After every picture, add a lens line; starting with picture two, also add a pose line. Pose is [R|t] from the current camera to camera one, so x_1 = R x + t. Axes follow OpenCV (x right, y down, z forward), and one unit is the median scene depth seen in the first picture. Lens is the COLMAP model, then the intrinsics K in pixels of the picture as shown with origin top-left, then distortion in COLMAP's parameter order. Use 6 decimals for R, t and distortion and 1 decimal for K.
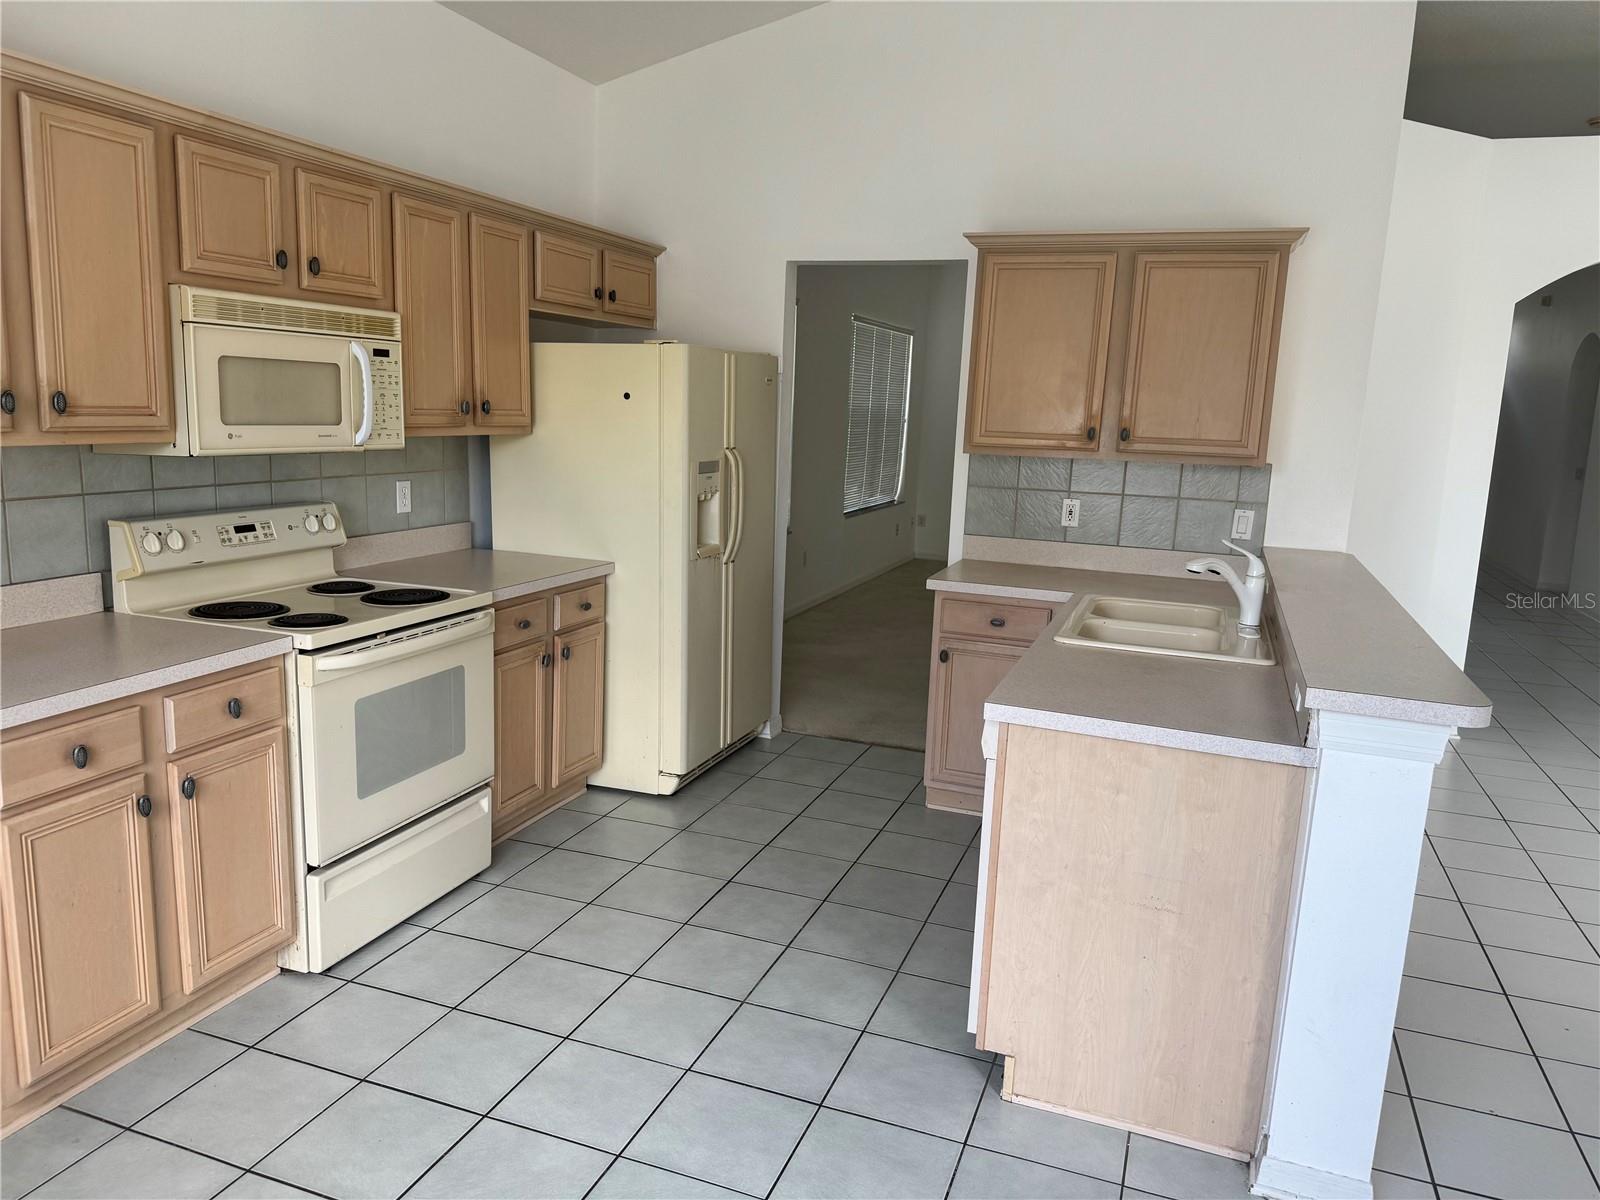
lens RADIAL K [[1119.2, 0, 800.0], [0, 1119.2, 600.0], [0, 0, 1]] dist [-0.020318, -0.002867]
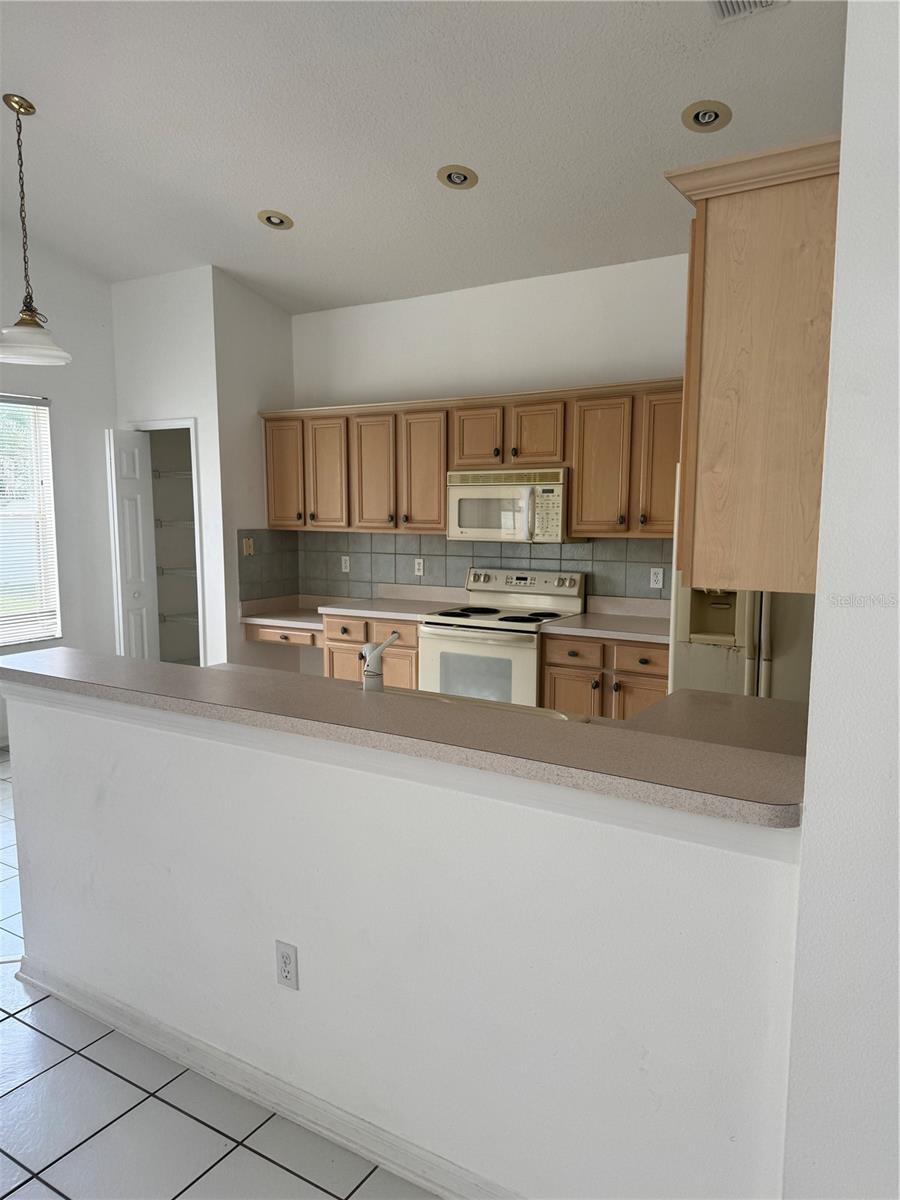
lens RADIAL K [[839.4, 0, 446.9], [0, 839.4, 620.3], [0, 0, 1]] dist [-0.020318, -0.002867]
pose [[-0.220761, 0.084838, -0.971631, 1.114913], [-0.180779, 0.975388, 0.126240, -0.167622], [0.958428, 0.203519, -0.199991, 1.239038]]
